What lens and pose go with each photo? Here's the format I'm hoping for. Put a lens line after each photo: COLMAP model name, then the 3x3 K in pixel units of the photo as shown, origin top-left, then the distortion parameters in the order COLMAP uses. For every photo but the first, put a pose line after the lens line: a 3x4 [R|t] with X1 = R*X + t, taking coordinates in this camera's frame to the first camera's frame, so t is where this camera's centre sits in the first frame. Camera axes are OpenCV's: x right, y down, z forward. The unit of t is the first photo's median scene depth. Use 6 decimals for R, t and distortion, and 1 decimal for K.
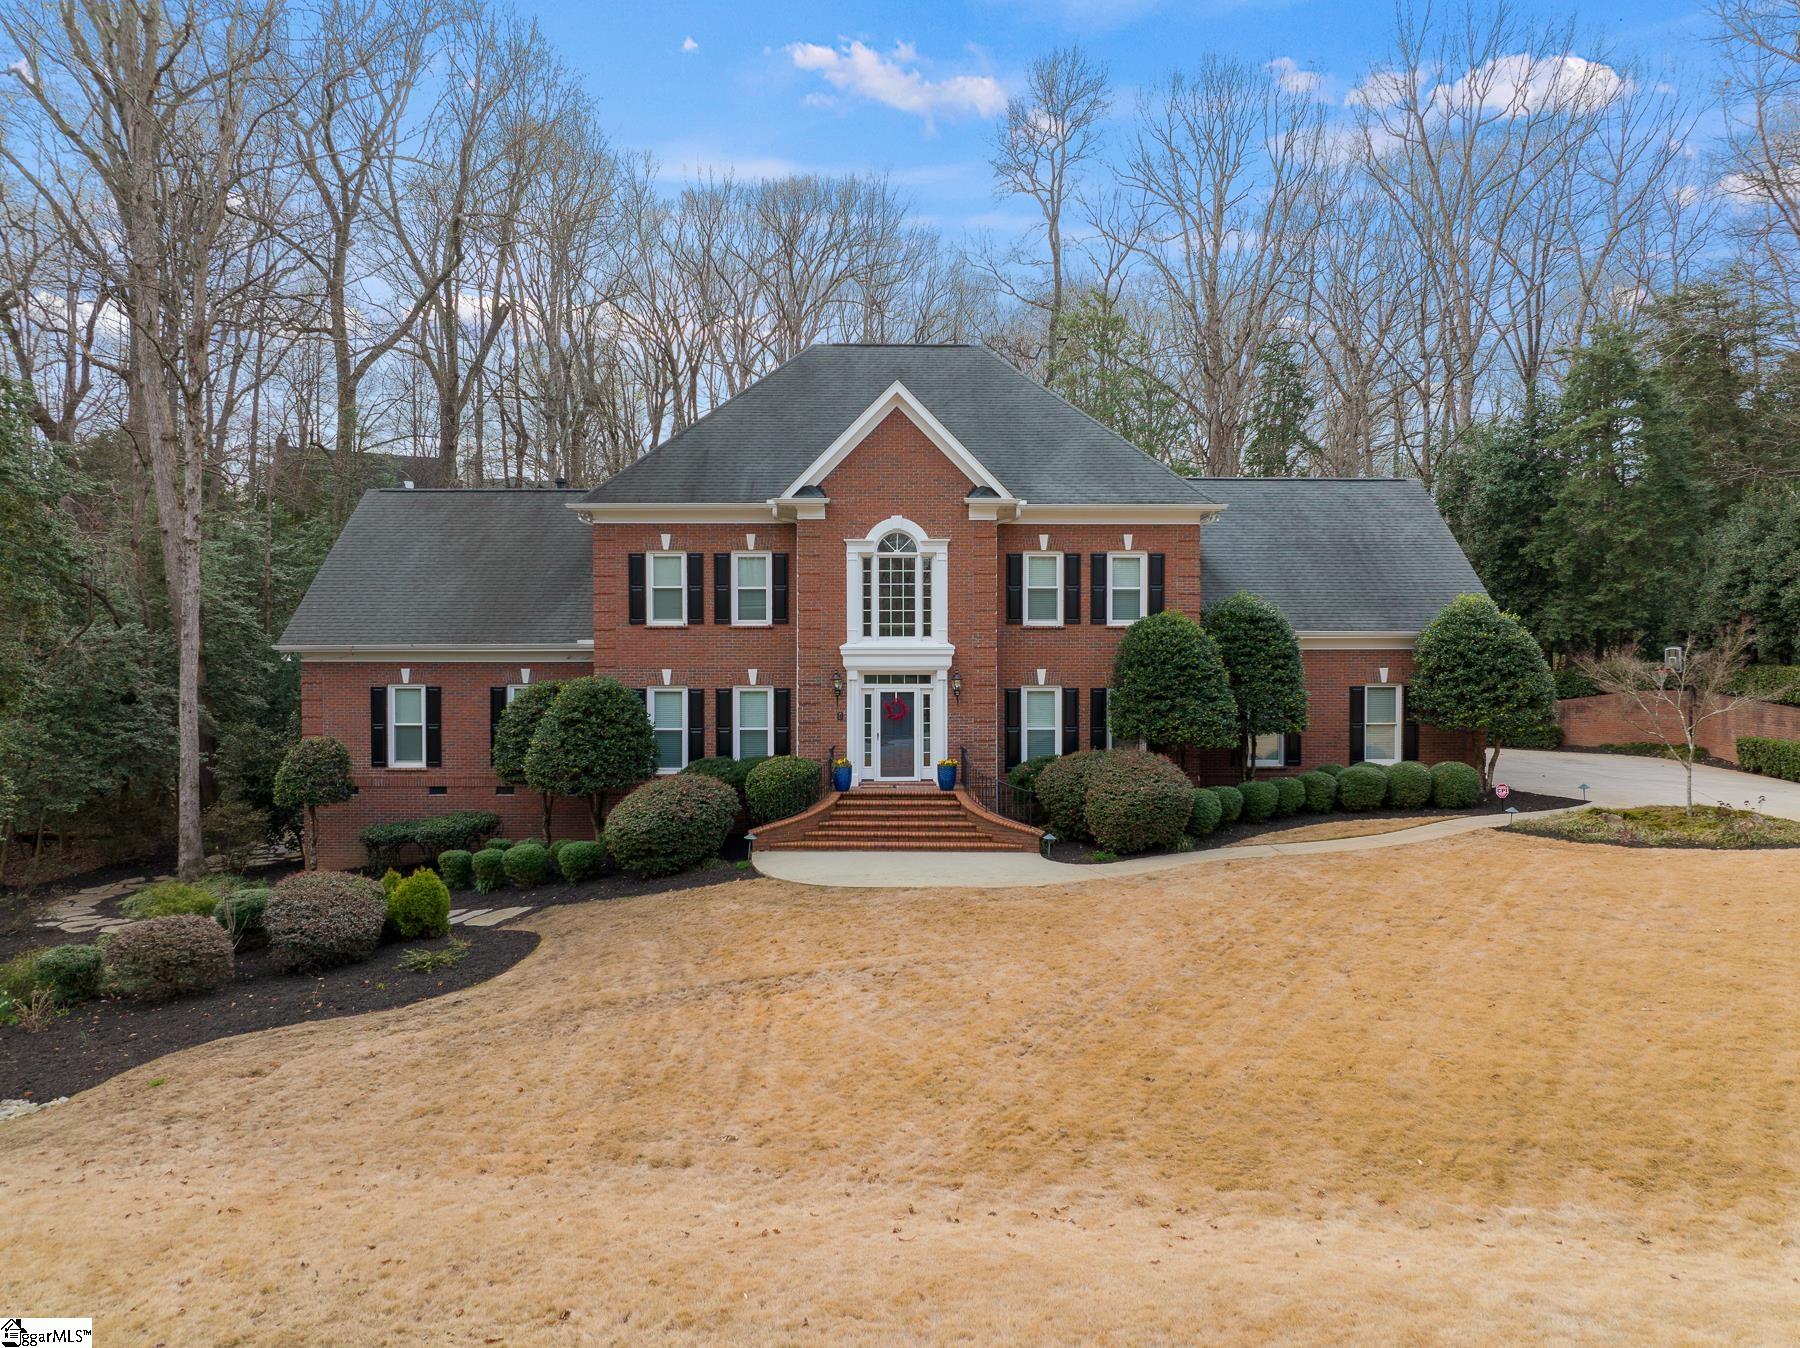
lens RADIAL K [[1269.3, 0, 903.8], [0, 1269.3, 668.3], [0, 0, 1]] dist [-0.037818, -0.004212]
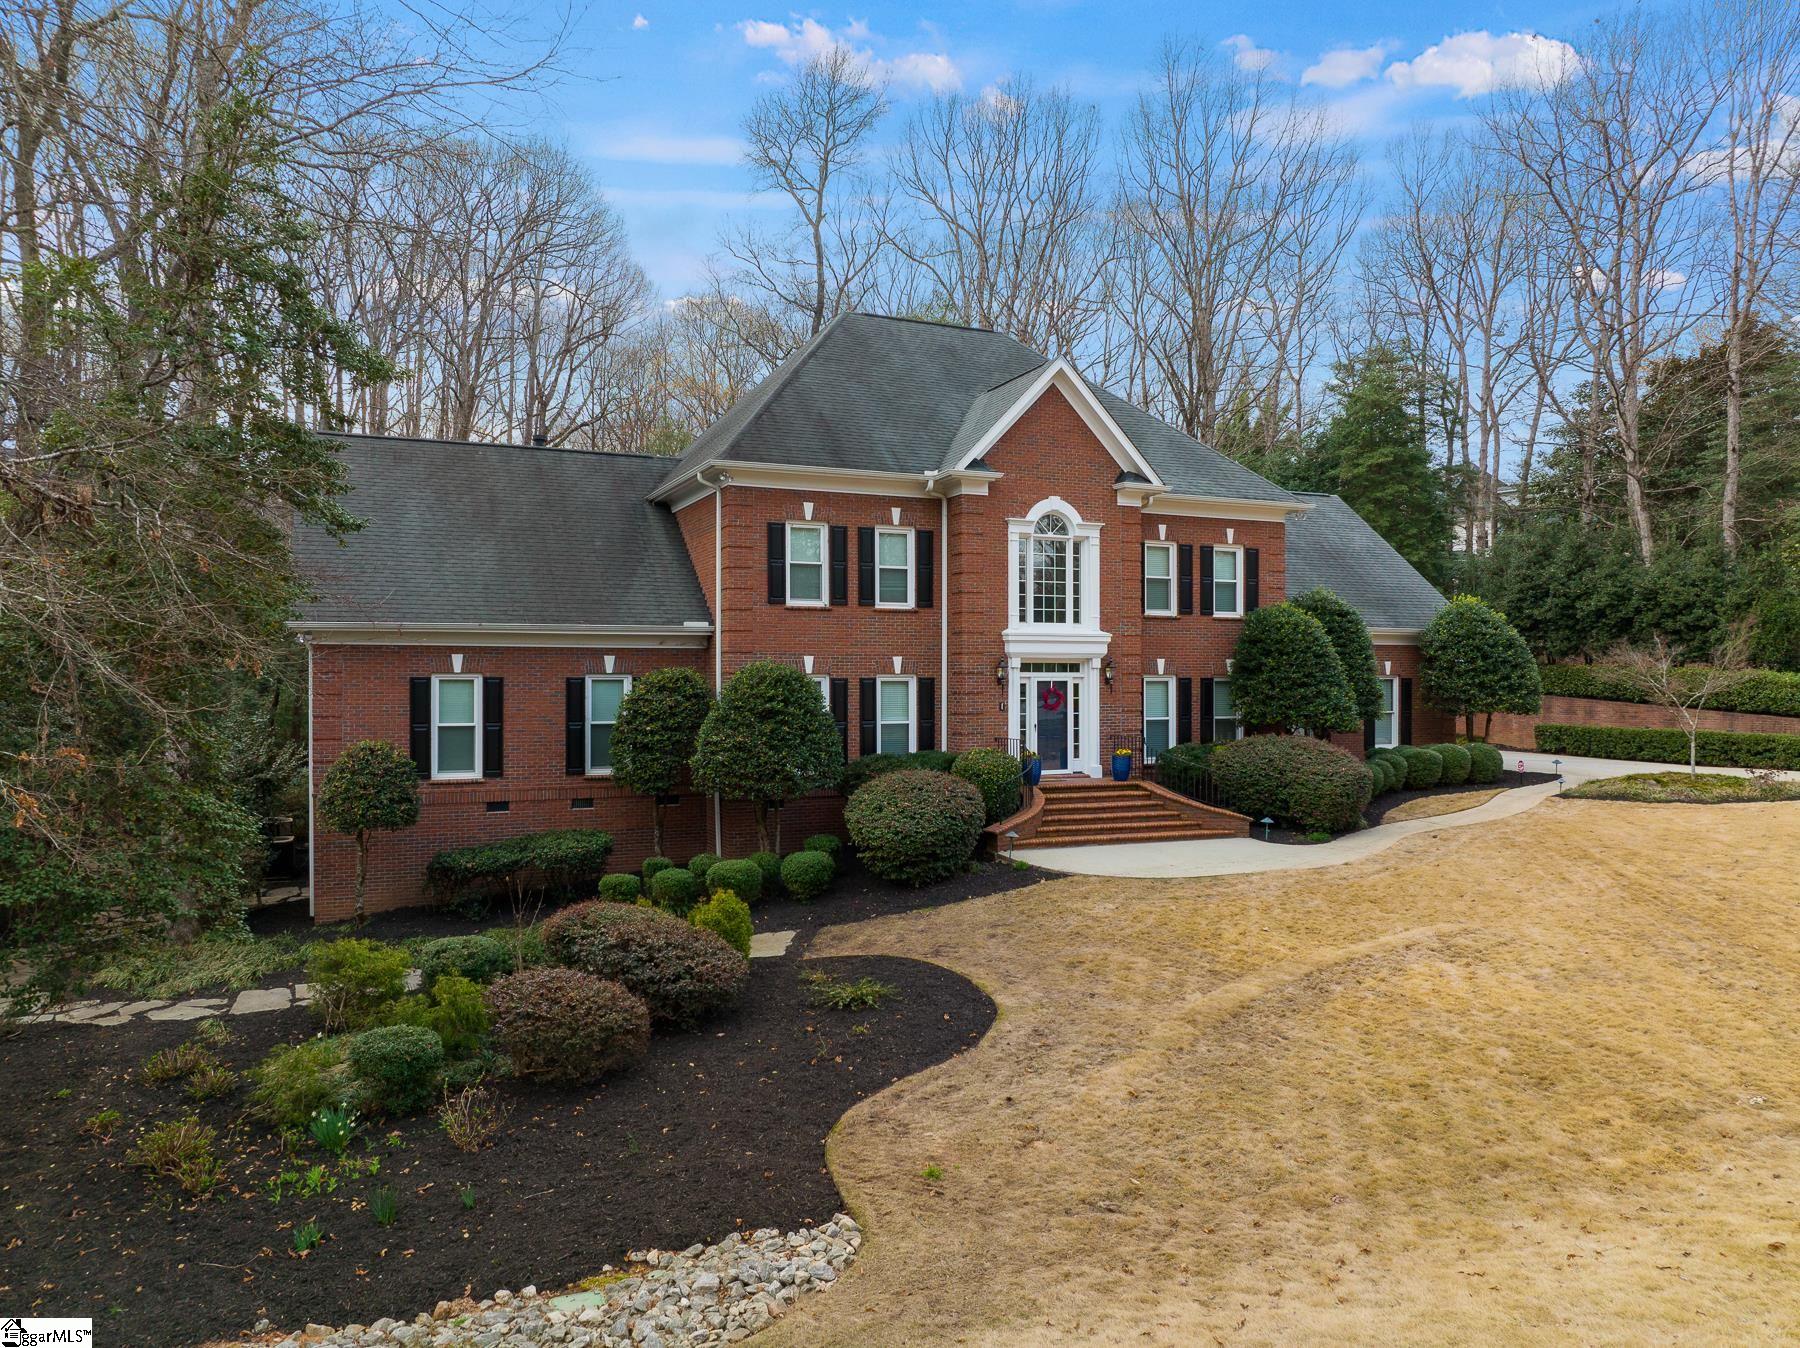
lens RADIAL K [[1269.3, 0, 903.8], [0, 1269.3, 668.3], [0, 0, 1]] dist [-0.037818, -0.004212]
pose [[0.915845, 0.003964, 0.401511, -0.495487], [0.003094, 0.999852, -0.016928, 0.025329], [-0.401519, 0.016746, 0.915698, 0.172469]]
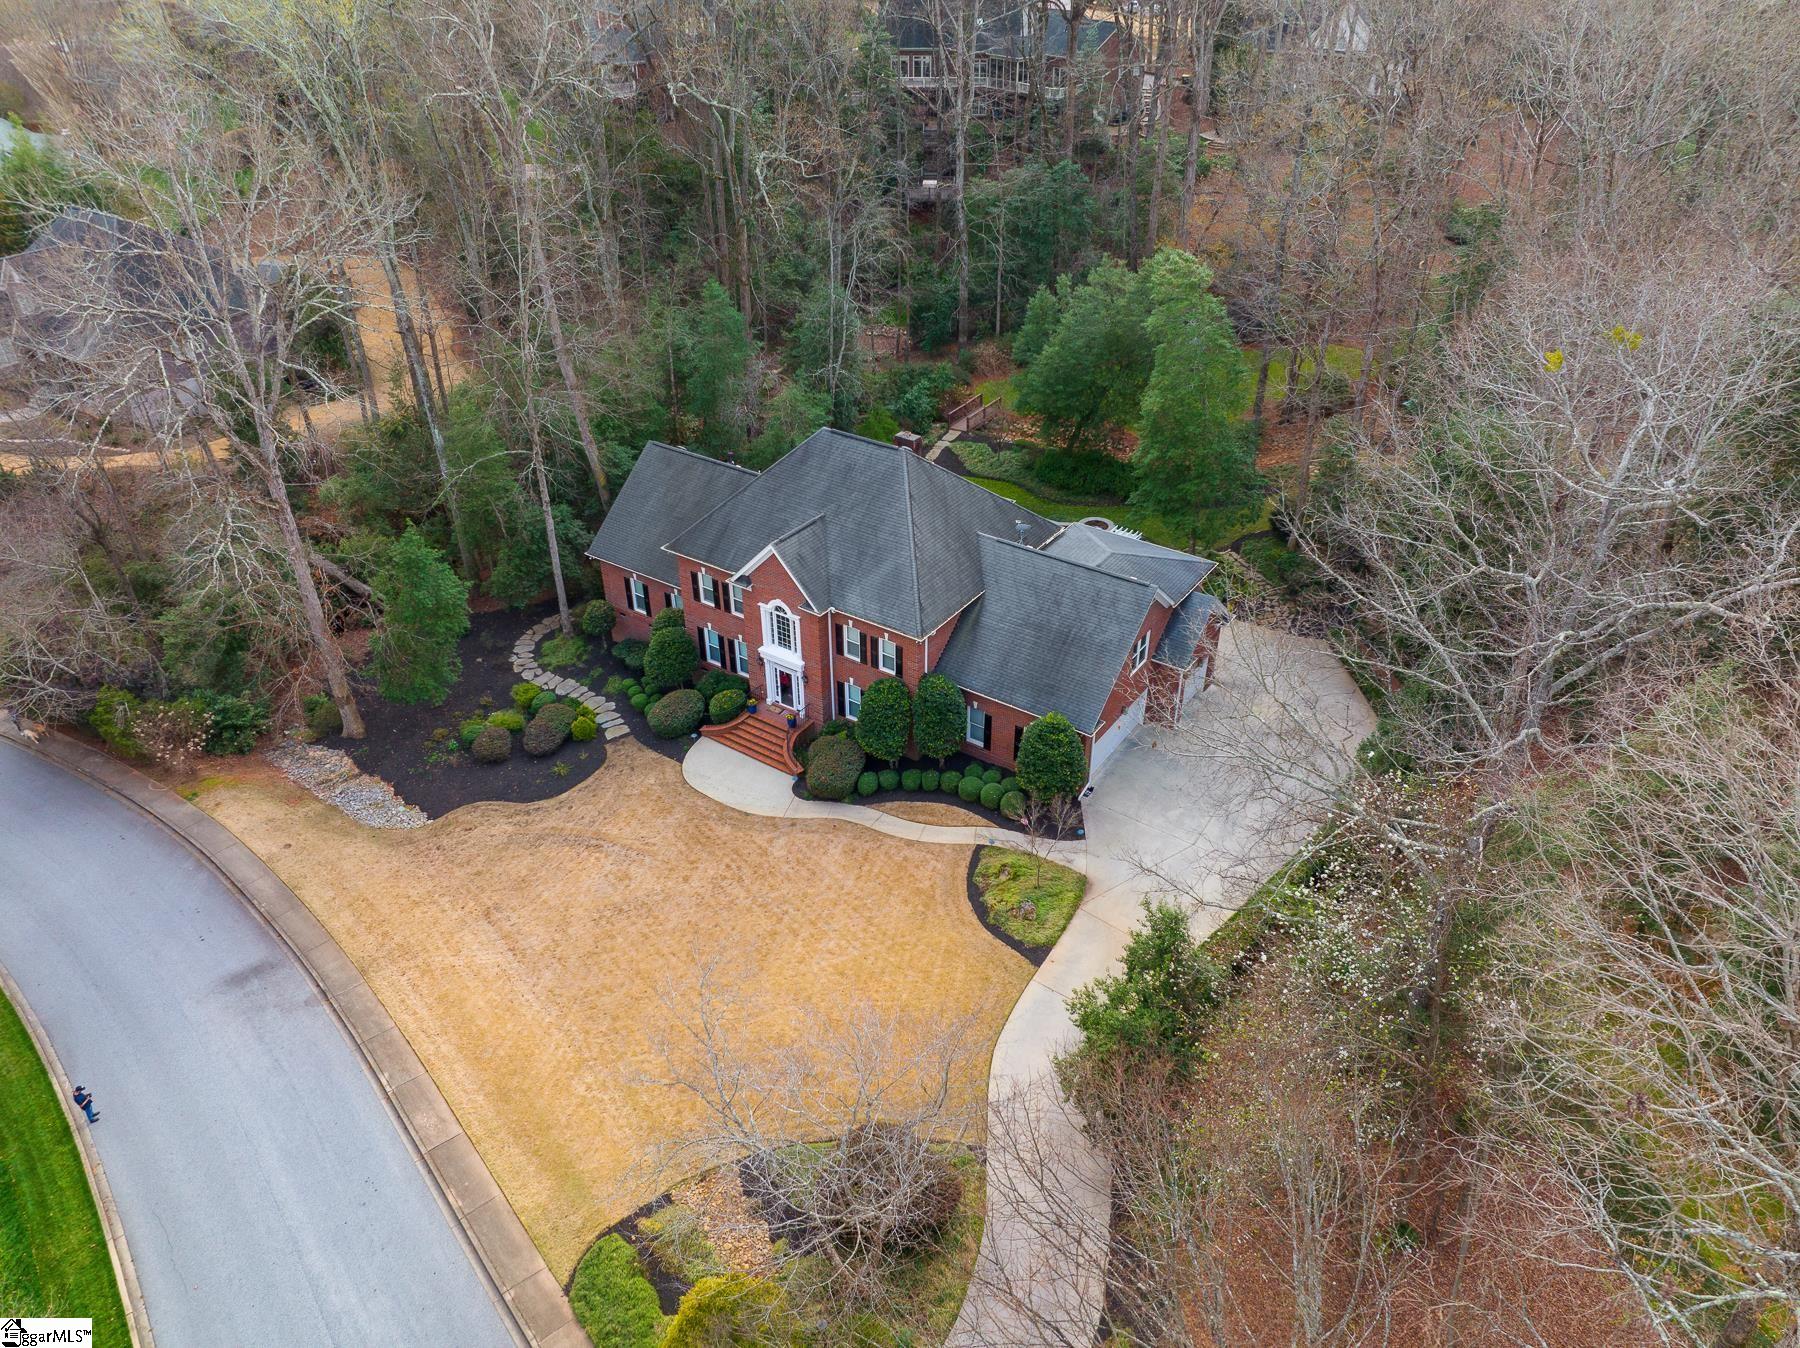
lens RADIAL K [[1269.3, 0, 903.8], [0, 1269.3, 668.3], [0, 0, 1]] dist [-0.037818, -0.004212]
pose [[0.817679, 0.312815, -0.483267, 1.168624], [-0.001652, 0.840753, 0.541417, -1.123433], [0.575672, -0.441907, 0.687983, -0.319930]]
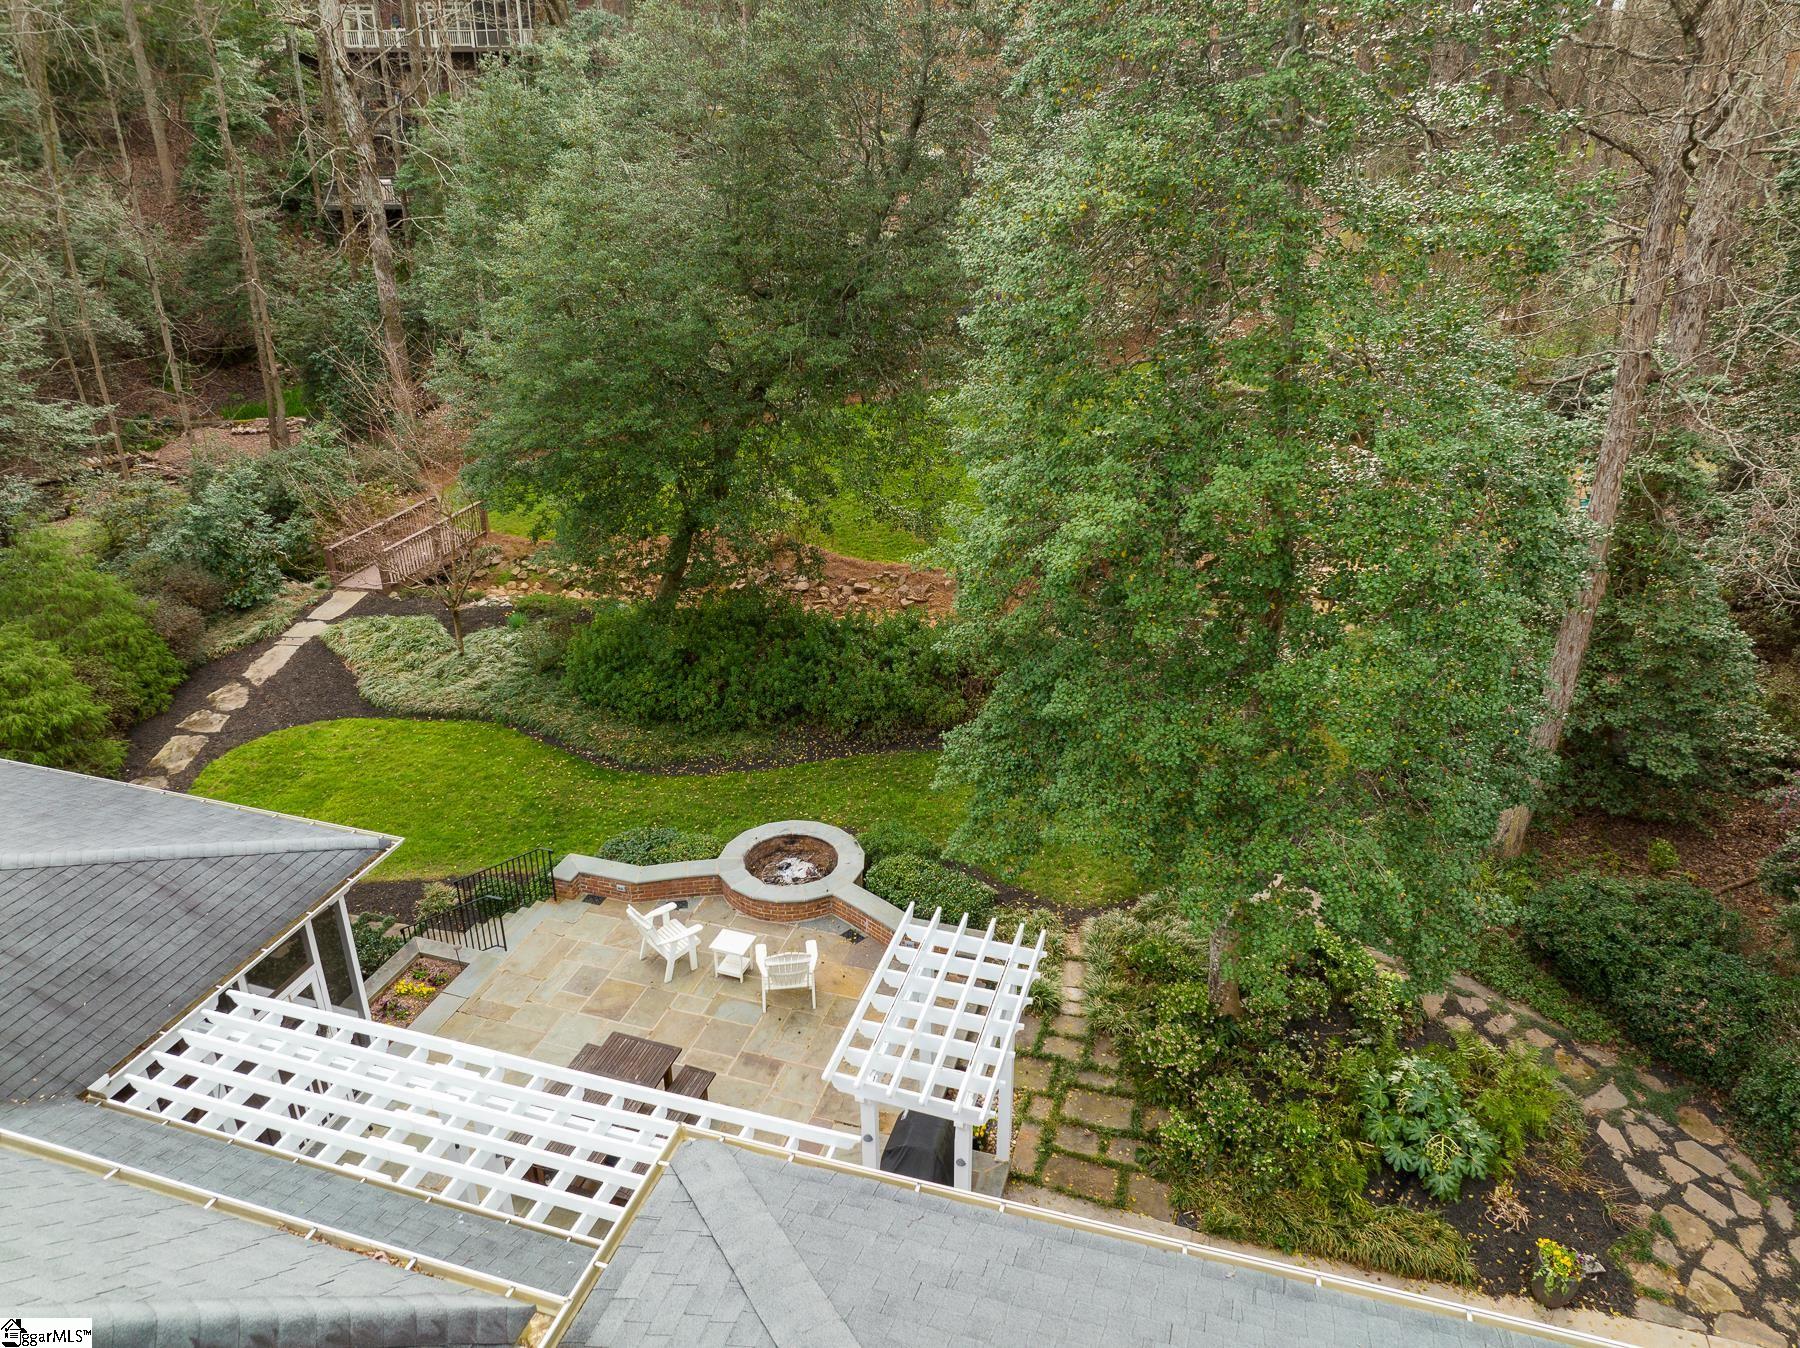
lens RADIAL K [[1269.3, 0, 903.8], [0, 1269.3, 668.3], [0, 0, 1]] dist [-0.037818, -0.004212]
pose [[0.953453, 0.131300, -0.271454, 0.344154], [-0.007818, 0.910684, 0.413031, -0.309114], [0.301440, -0.391683, 0.869321, 1.349545]]
